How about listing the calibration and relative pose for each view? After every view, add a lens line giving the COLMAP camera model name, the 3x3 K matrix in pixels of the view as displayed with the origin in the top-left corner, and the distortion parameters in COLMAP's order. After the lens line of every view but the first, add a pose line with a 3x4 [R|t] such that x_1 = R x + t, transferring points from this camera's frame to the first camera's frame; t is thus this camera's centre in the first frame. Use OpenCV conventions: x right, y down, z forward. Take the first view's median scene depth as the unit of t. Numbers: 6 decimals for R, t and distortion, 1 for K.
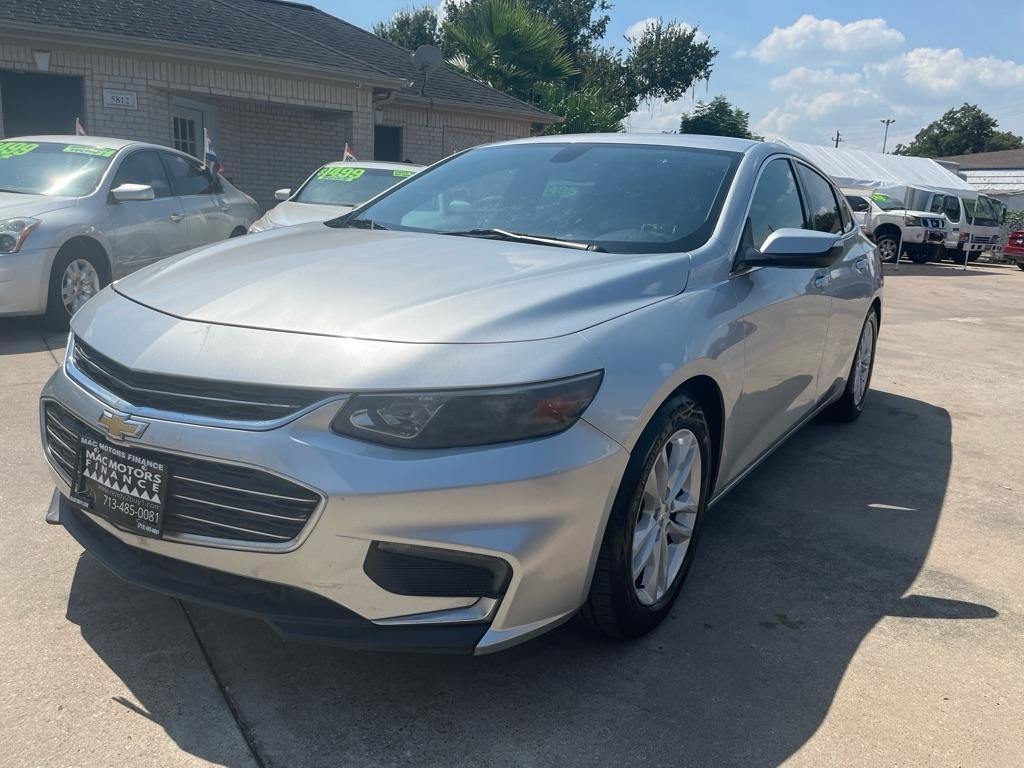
lens RADIAL K [[763.9, 0, 508.7], [0, 763.9, 394.3], [0, 0, 1]] dist [0.077837, -0.114082]
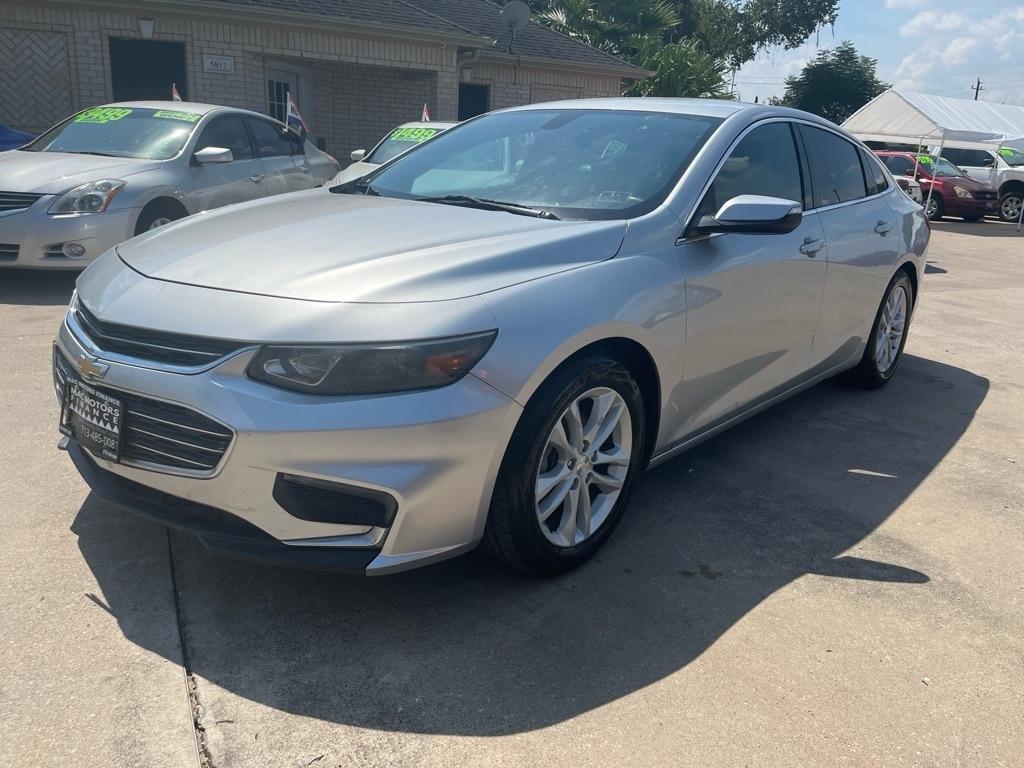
lens RADIAL K [[763.2, 0, 512.6], [0, 763.2, 384.8], [0, 0, 1]] dist [0.076213, -0.110958]
pose [[0.991193, 0.032109, -0.128475, 0.186676], [-0.026615, 0.998666, 0.044250, -0.001319], [0.129725, -0.040441, 0.990725, -0.057701]]
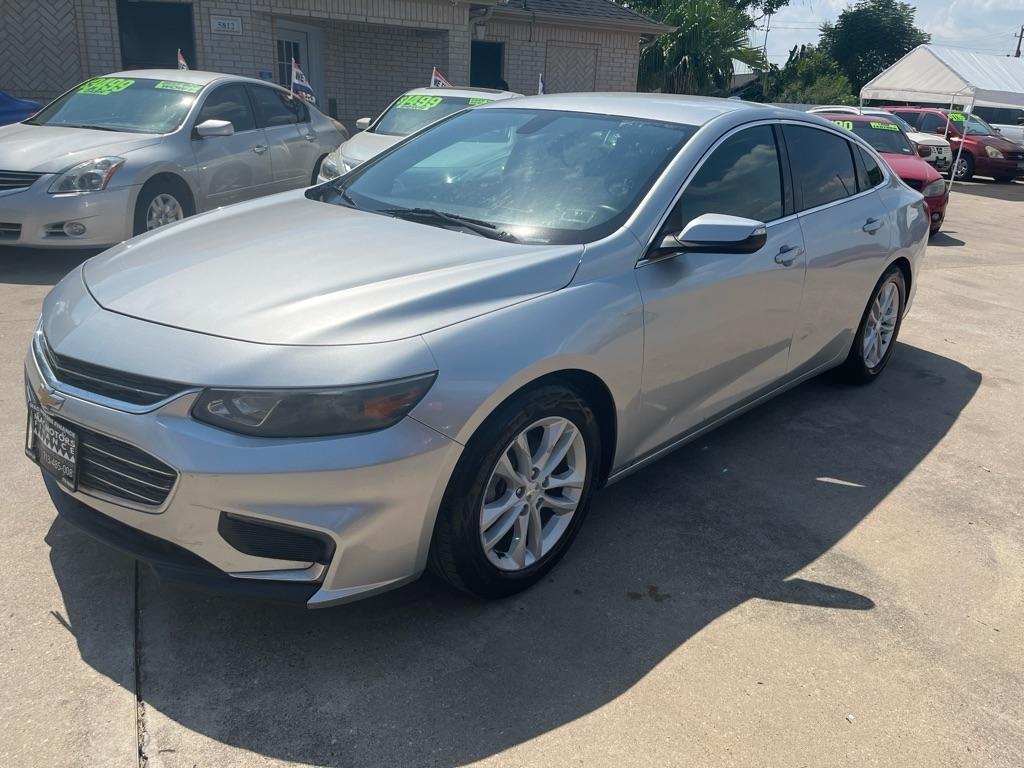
lens RADIAL K [[763.2, 0, 512.6], [0, 763.2, 384.8], [0, 0, 1]] dist [0.076213, -0.110958]
pose [[0.986678, 0.052007, -0.154145, 0.261767], [-0.035970, 0.993815, 0.105061, -0.086342], [0.158656, -0.098117, 0.982447, -0.053126]]
